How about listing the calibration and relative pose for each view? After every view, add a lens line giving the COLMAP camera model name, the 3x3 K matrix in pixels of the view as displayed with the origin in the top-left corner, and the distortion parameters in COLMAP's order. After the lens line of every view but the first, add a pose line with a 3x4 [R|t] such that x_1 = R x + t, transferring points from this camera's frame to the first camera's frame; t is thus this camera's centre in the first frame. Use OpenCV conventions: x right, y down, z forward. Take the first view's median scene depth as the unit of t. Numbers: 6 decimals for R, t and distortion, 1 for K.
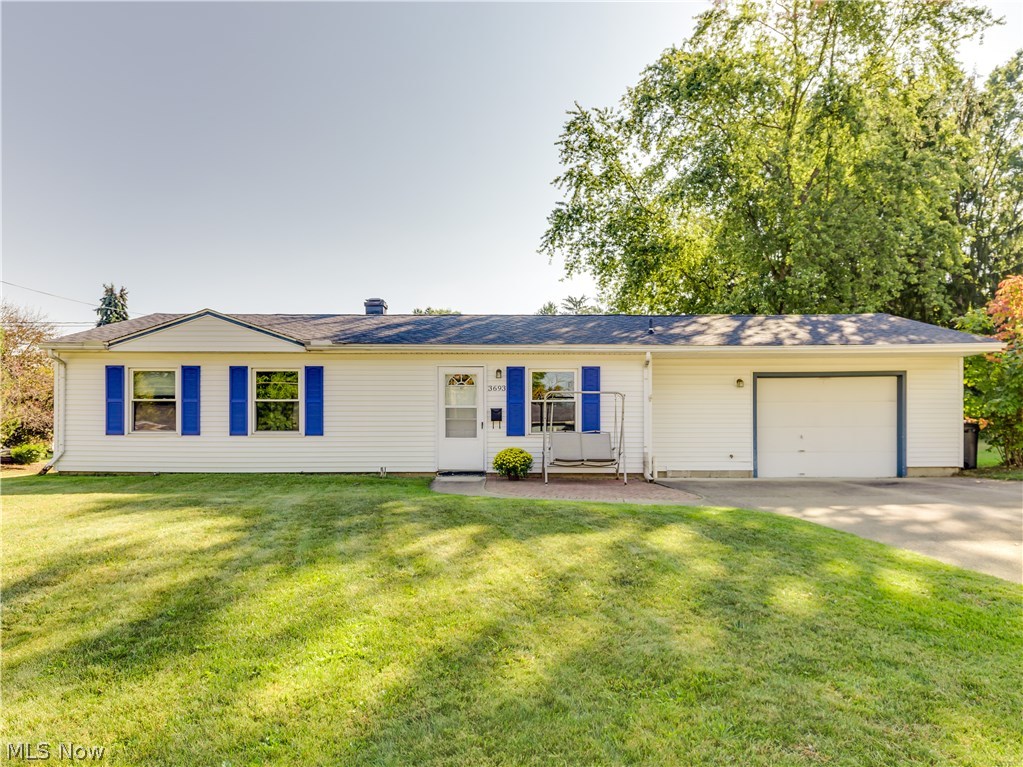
lens RADIAL K [[572.4, 0, 511.5], [0, 572.4, 383.5], [0, 0, 1]] dist [0.005375, 0.001240]
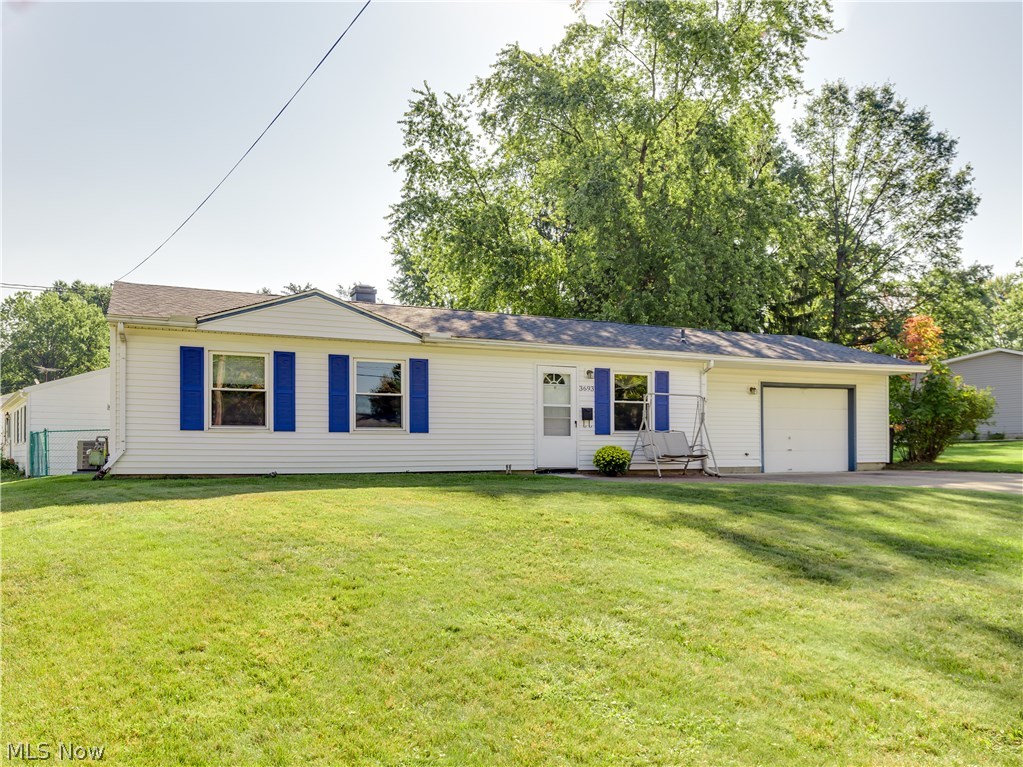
lens RADIAL K [[637.7, 0, 511.5], [0, 637.7, 383.5], [0, 0, 1]] dist [0.003455, 0.000346]
pose [[0.935455, 0.034157, 0.351791, -0.556658], [-0.030922, 0.999412, -0.014811, 0.020514], [-0.352090, 0.002977, 0.935961, -0.030166]]
